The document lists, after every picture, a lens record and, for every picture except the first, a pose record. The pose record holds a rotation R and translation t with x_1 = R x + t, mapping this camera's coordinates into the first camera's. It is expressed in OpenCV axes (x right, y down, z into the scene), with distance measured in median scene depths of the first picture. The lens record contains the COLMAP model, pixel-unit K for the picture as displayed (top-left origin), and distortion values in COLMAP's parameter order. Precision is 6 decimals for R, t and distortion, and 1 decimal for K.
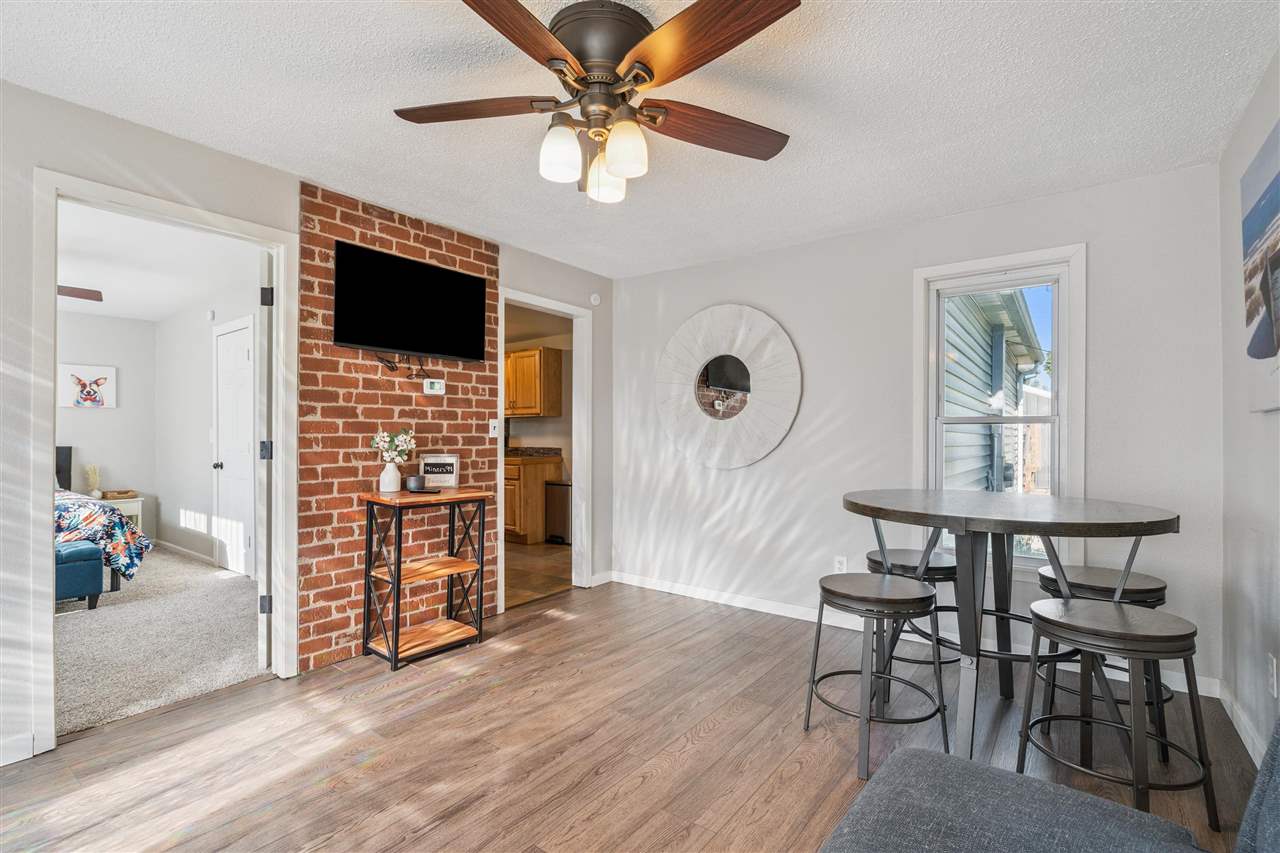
lens RADIAL K [[580.4, 0, 638.9], [0, 580.4, 435.1], [0, 0, 1]] dist [0.000468, -0.000170]
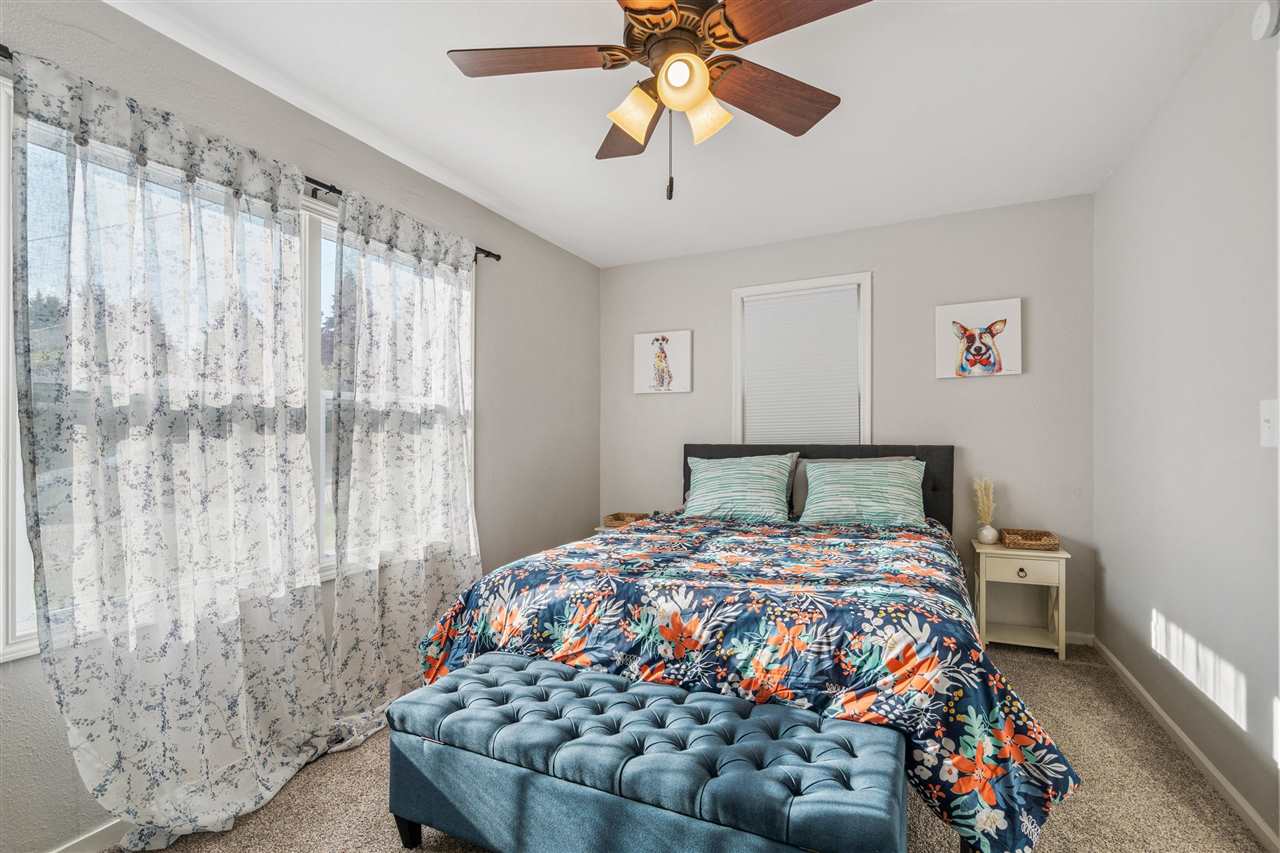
lens RADIAL K [[580.4, 0, 638.7], [0, 580.4, 429.2], [0, 0, 1]] dist [0.000468, -0.000170]
pose [[0.203000, 0.005996, -0.979160, -0.471354], [0.004459, 0.999965, 0.007047, -0.001939], [0.979169, -0.005796, 0.202966, 0.573114]]
